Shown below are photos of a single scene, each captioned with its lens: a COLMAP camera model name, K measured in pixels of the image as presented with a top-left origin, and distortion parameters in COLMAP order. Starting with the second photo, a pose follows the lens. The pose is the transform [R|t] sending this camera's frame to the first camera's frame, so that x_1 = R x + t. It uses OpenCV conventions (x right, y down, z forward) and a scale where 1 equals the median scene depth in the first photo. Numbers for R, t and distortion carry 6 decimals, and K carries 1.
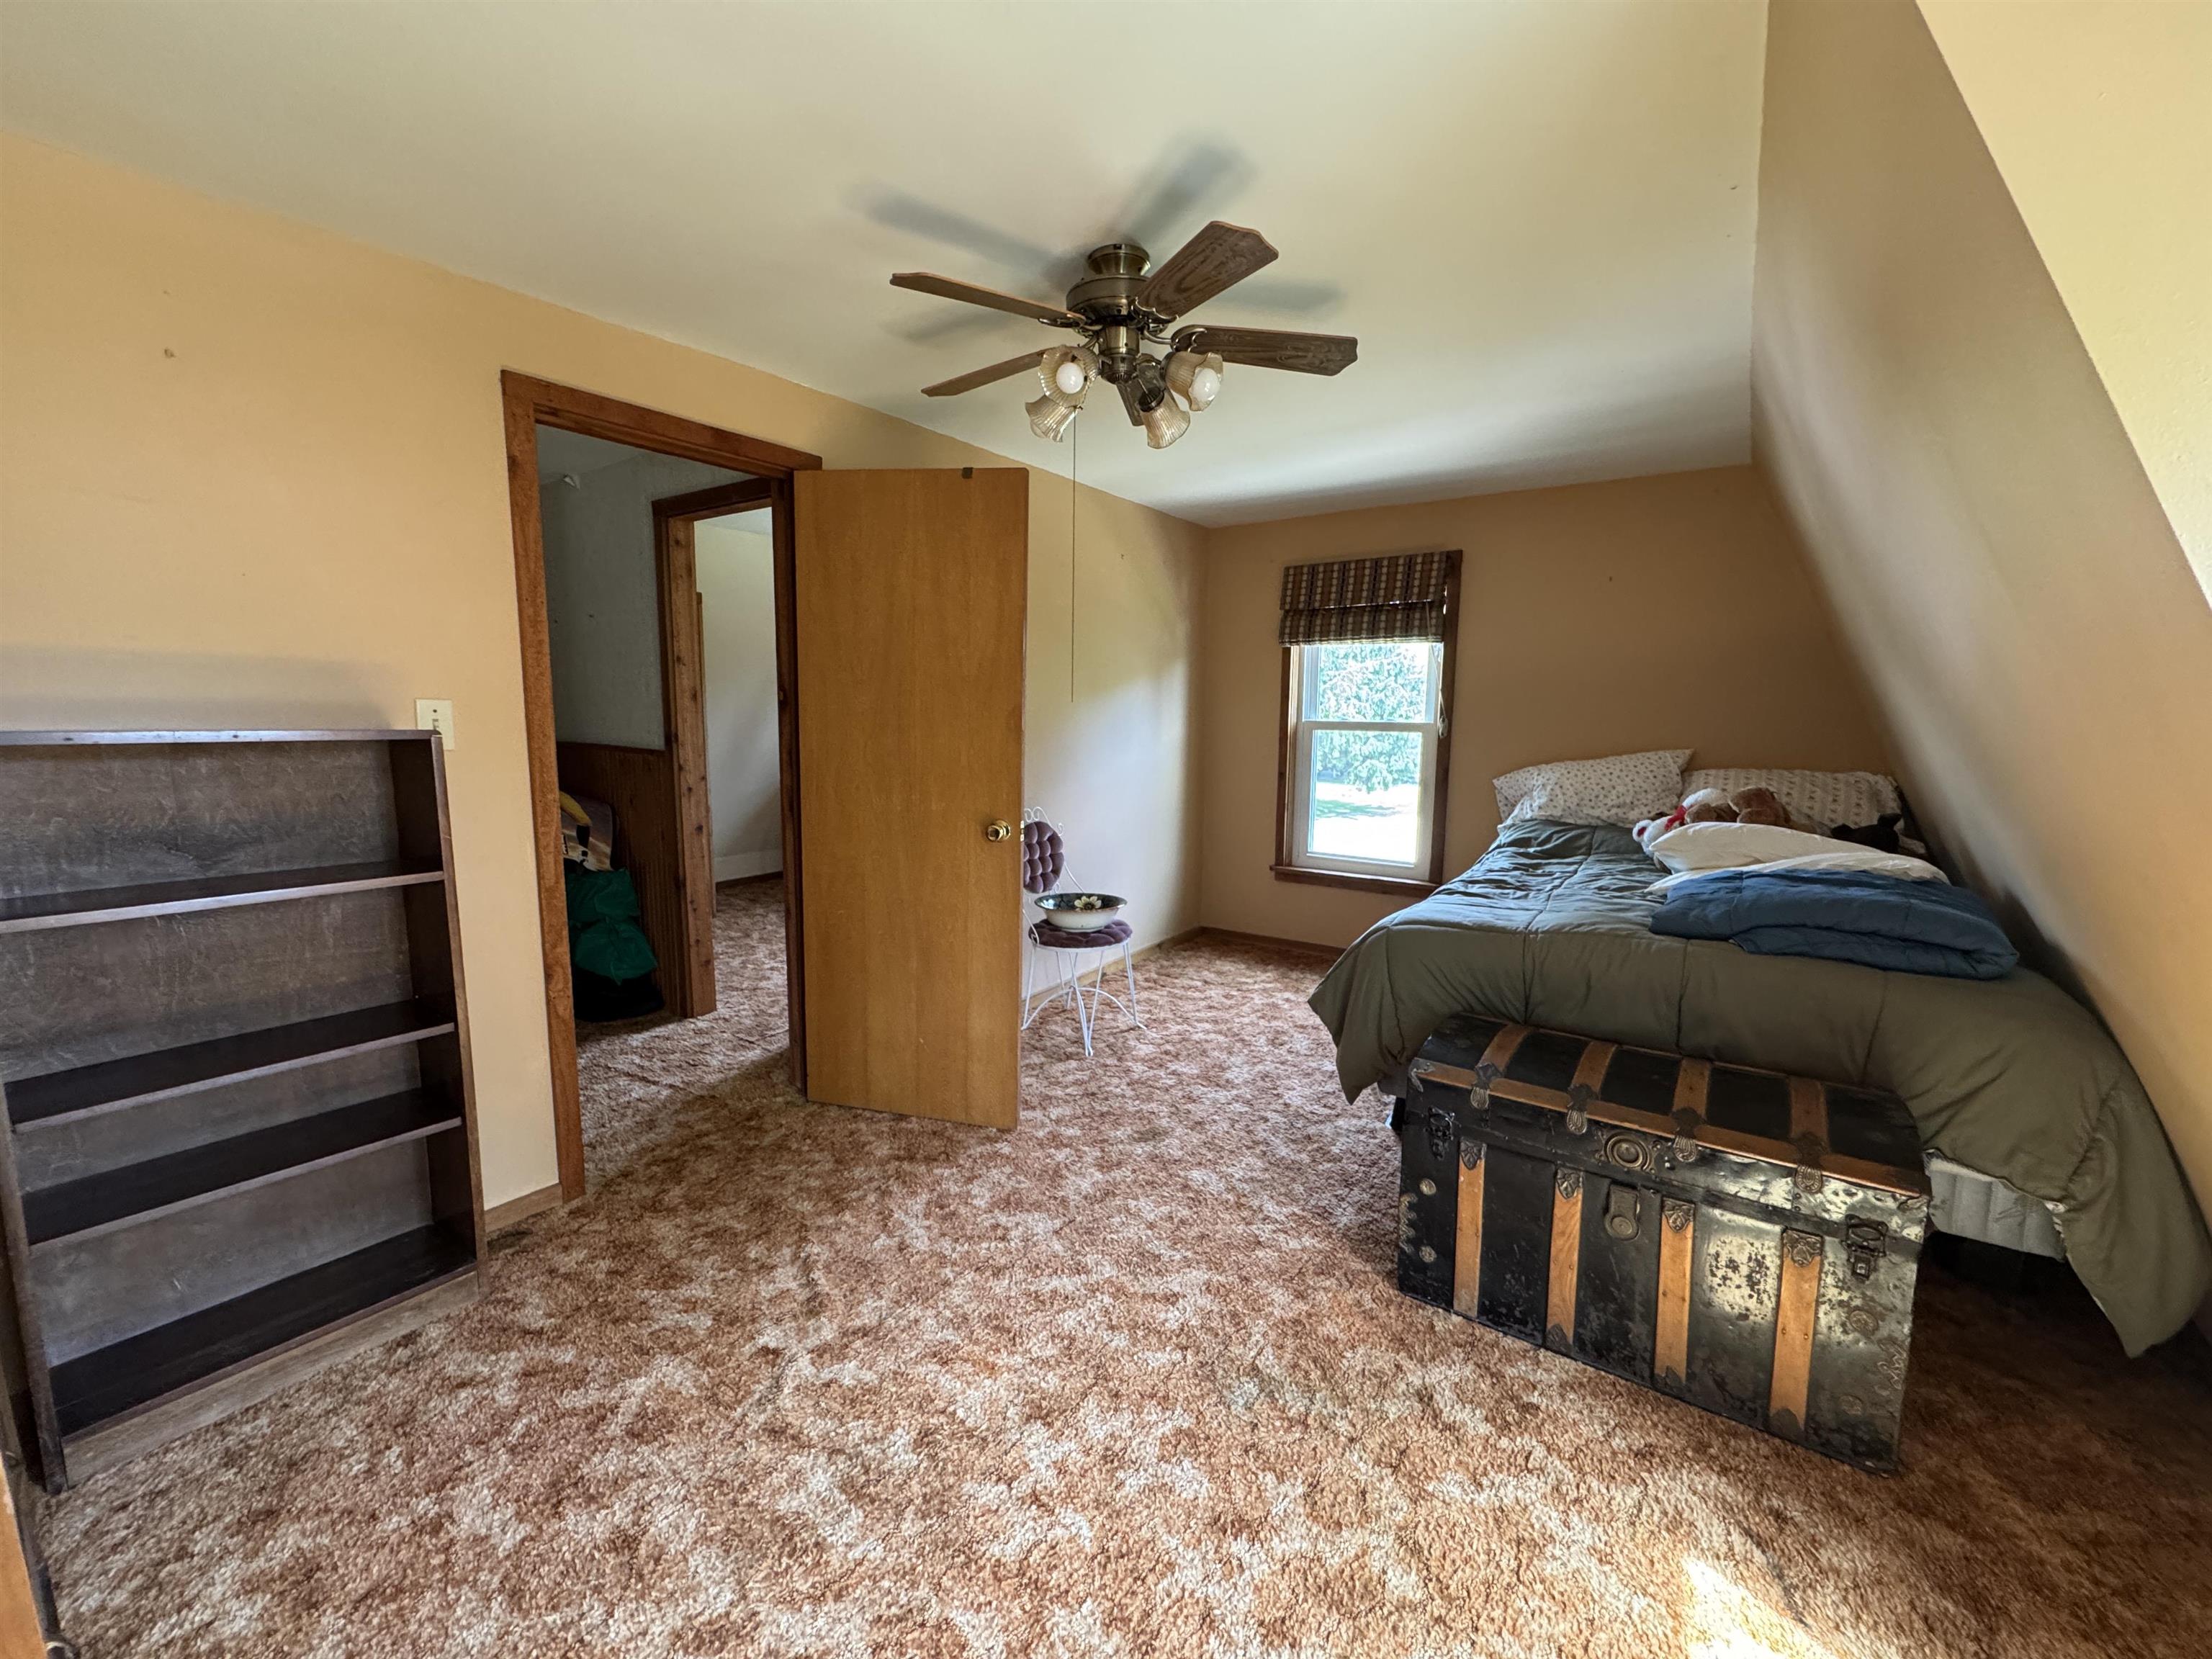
lens RADIAL K [[872.2, 0, 1107.6], [0, 872.2, 832.9], [0, 0, 1]] dist [-0.005863, 0.000178]
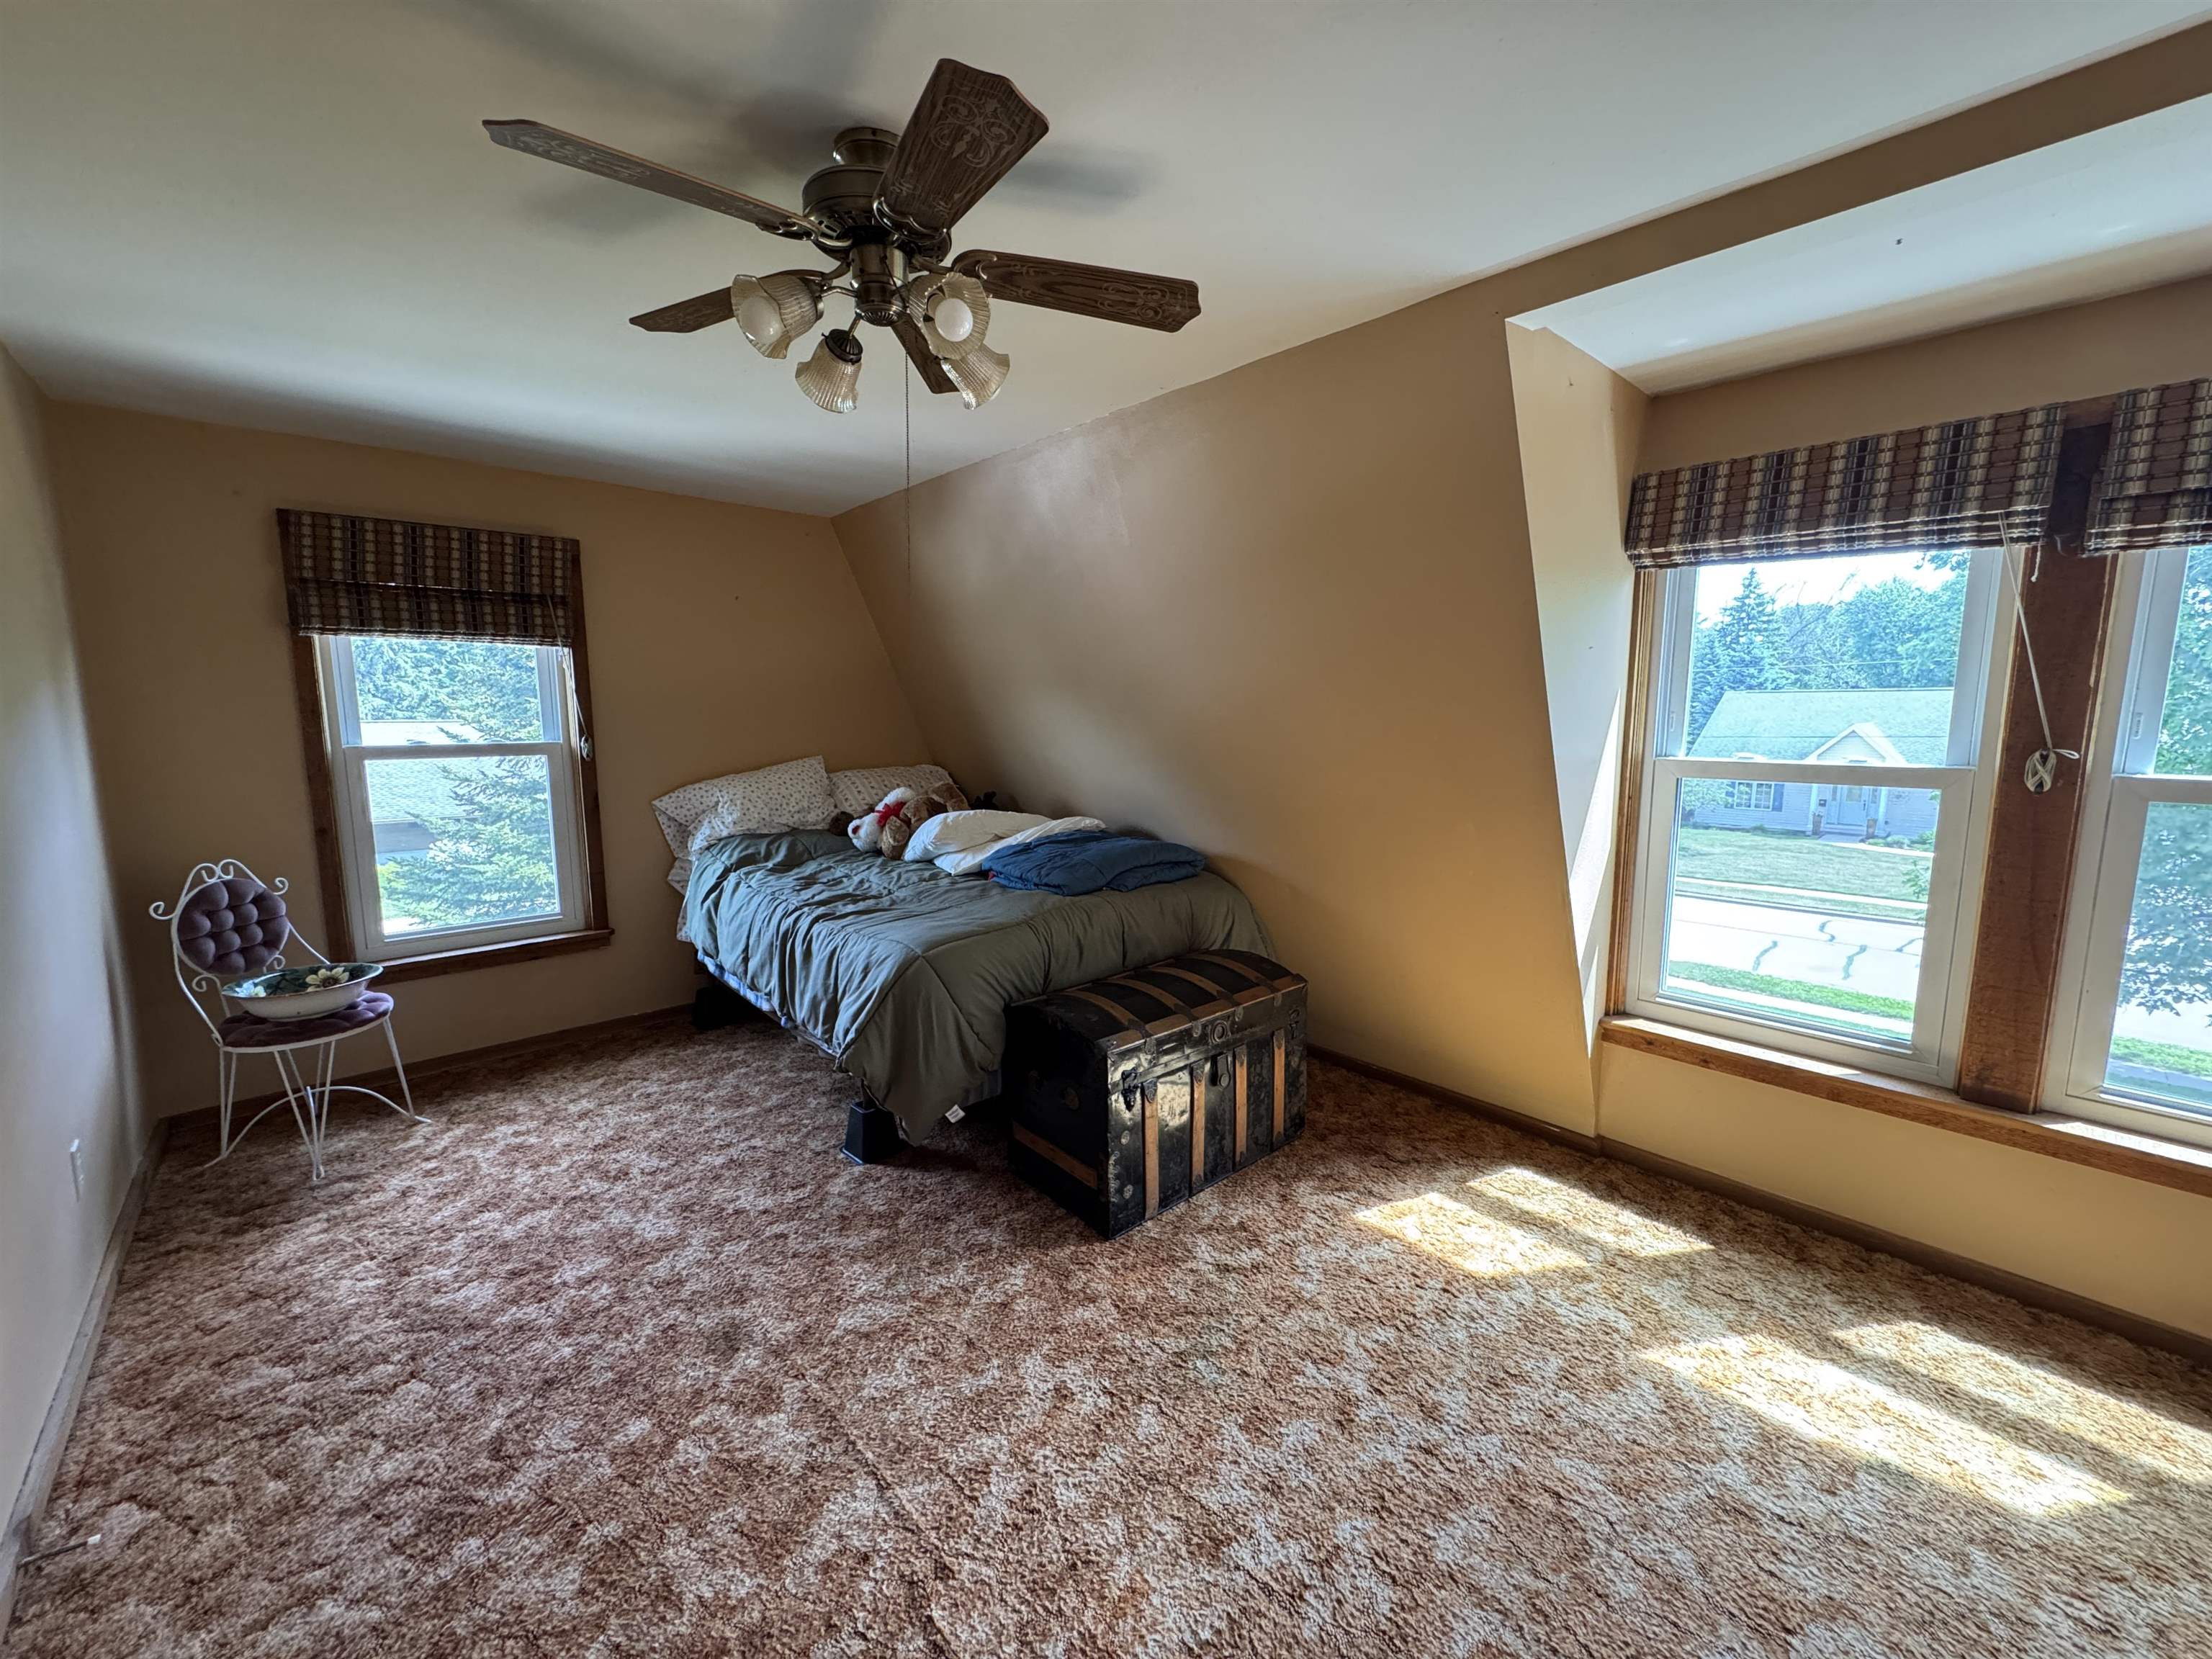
lens RADIAL K [[872.2, 0, 1107.6], [0, 872.2, 832.9], [0, 0, 1]] dist [-0.005863, 0.000178]
pose [[0.220088, -0.149614, 0.963938, -0.463361], [0.140828, 0.982689, 0.120370, -0.097304], [-0.965261, 0.109258, 0.237348, 0.438025]]
